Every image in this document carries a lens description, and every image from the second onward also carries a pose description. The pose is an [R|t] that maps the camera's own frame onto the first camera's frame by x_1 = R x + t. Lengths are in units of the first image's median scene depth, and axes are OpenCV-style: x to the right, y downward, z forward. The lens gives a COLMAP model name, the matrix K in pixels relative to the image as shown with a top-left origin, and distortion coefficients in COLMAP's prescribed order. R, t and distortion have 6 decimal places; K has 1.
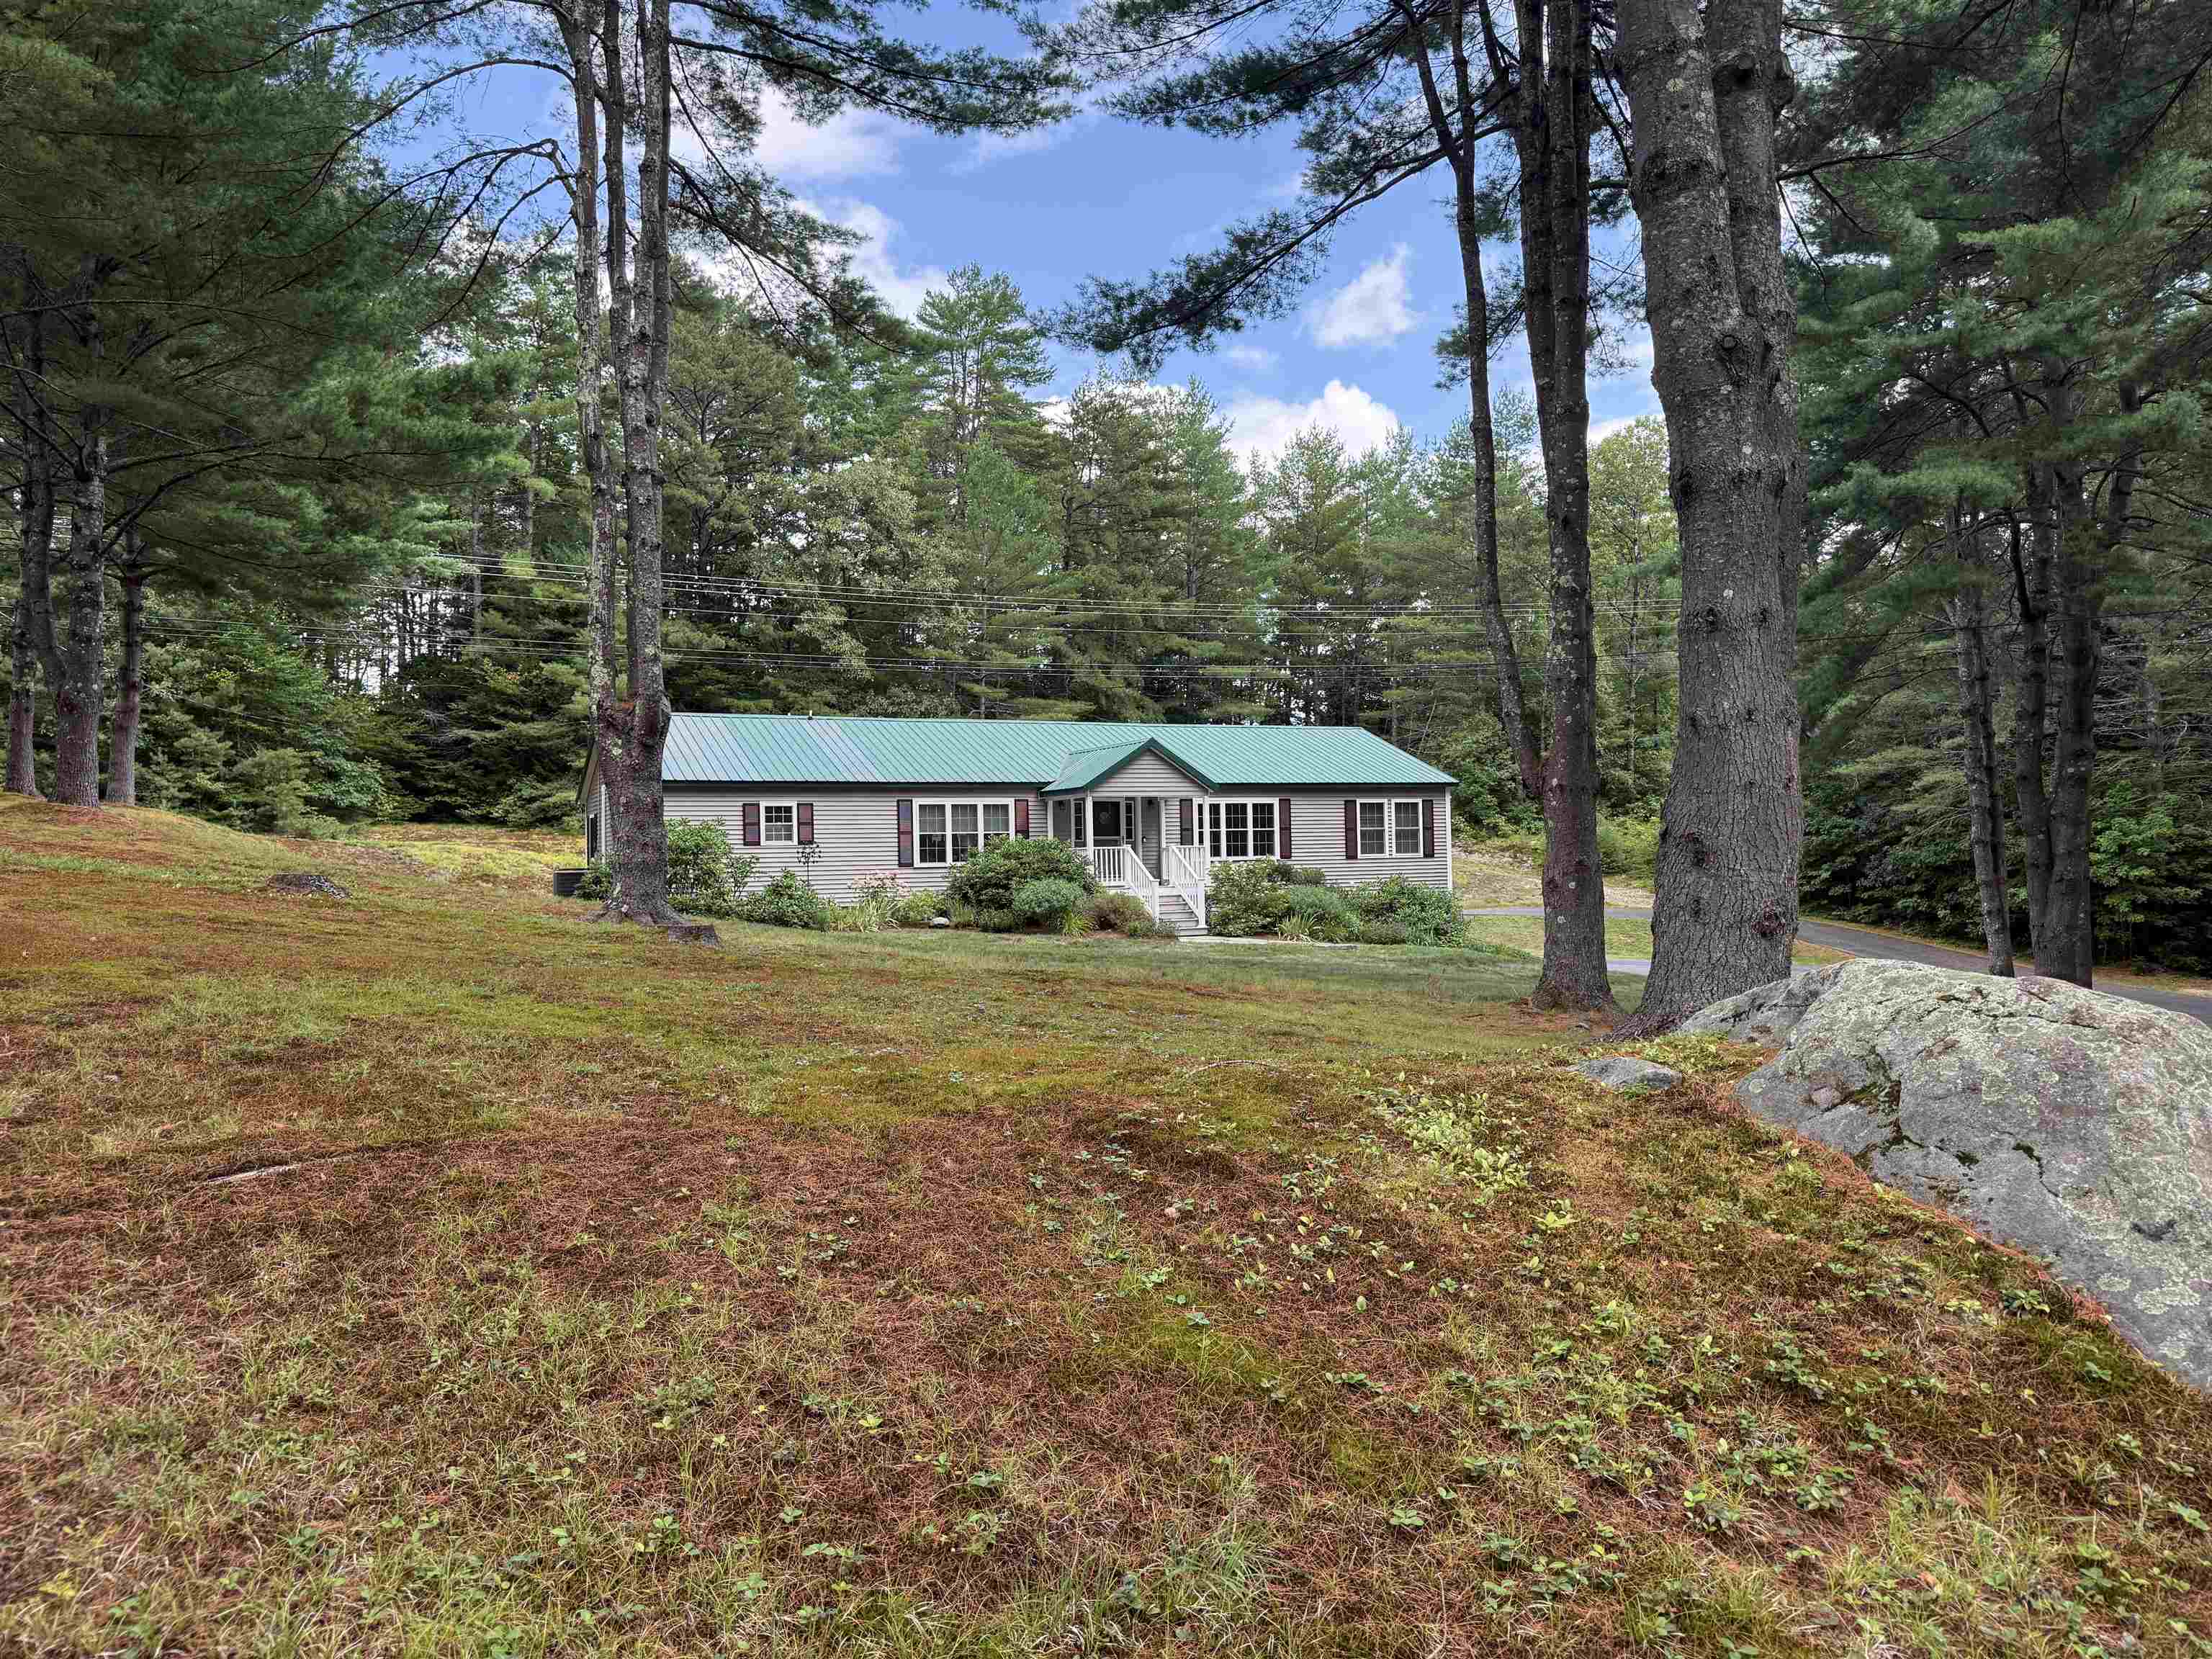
lens RADIAL K [[1561.8, 0, 1106.0], [0, 1561.8, 829.5], [0, 0, 1]] dist [0.110830, -0.186482]
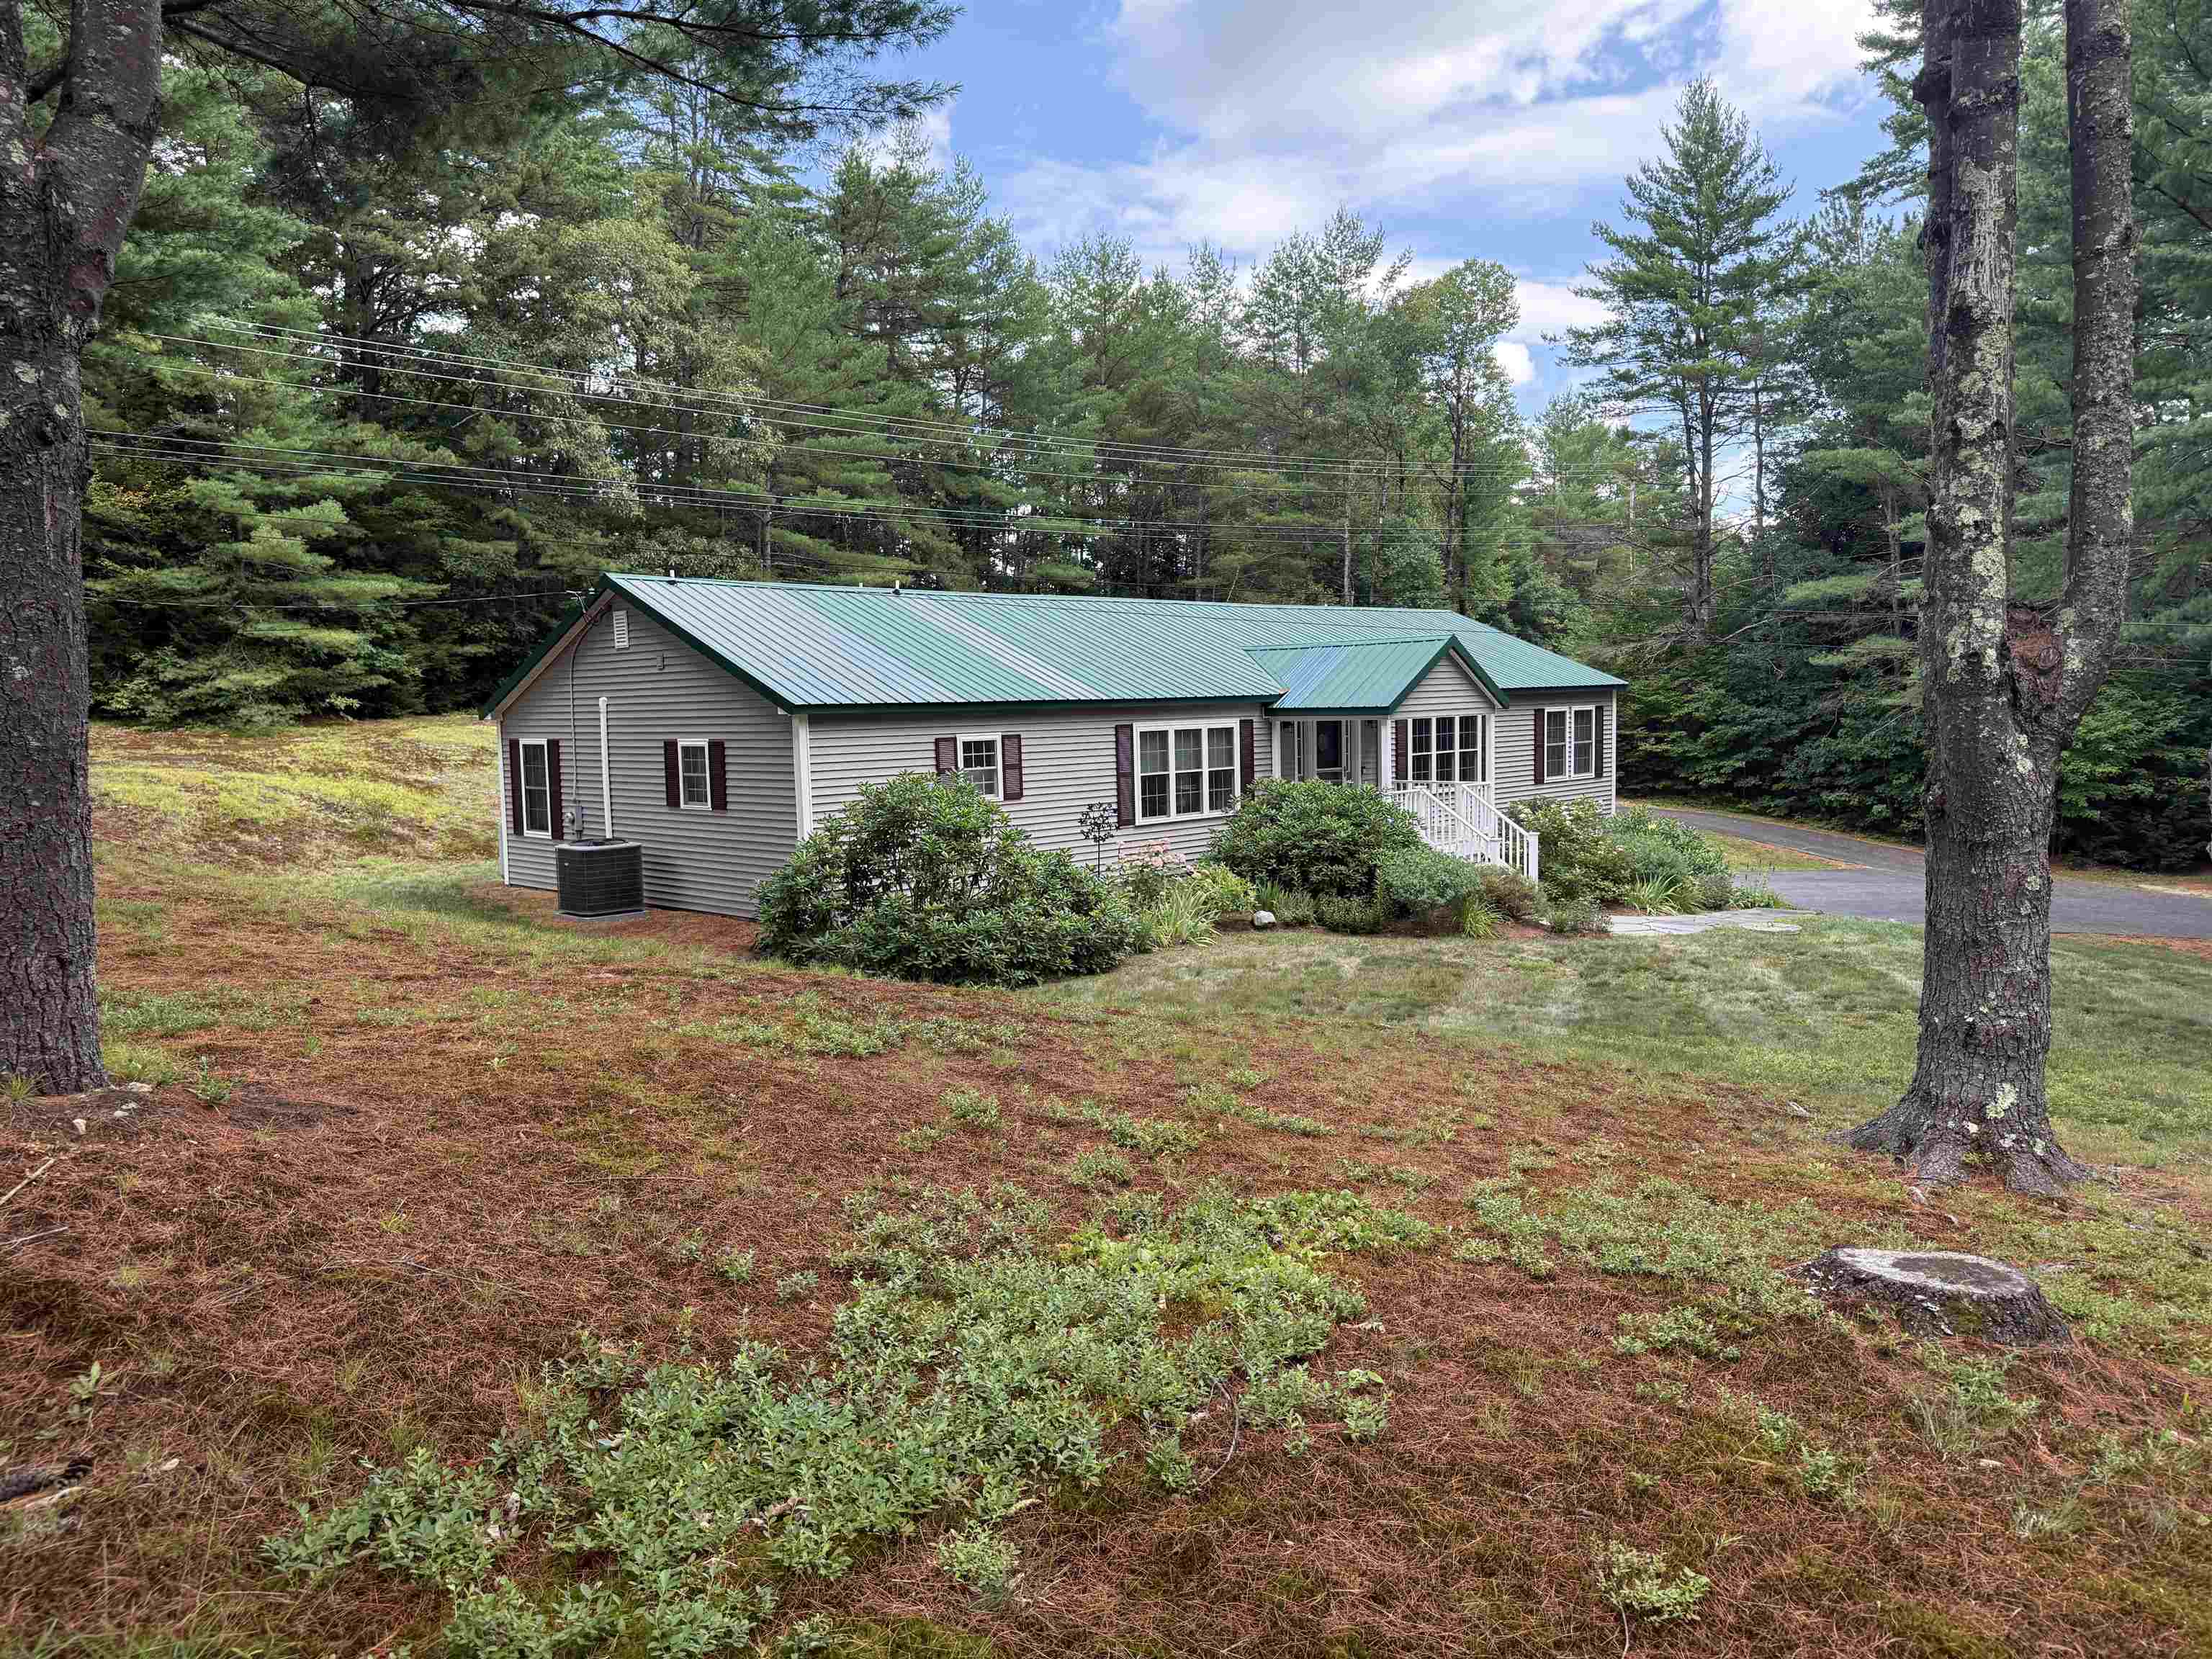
lens RADIAL K [[1561.8, 0, 1106.0], [0, 1561.8, 829.5], [0, 0, 1]] dist [0.110830, -0.186482]
pose [[0.943798, -0.028990, 0.329248, -0.345290], [-0.002837, 0.995399, 0.095775, -0.037248], [-0.330510, -0.091327, 0.939374, 0.362176]]
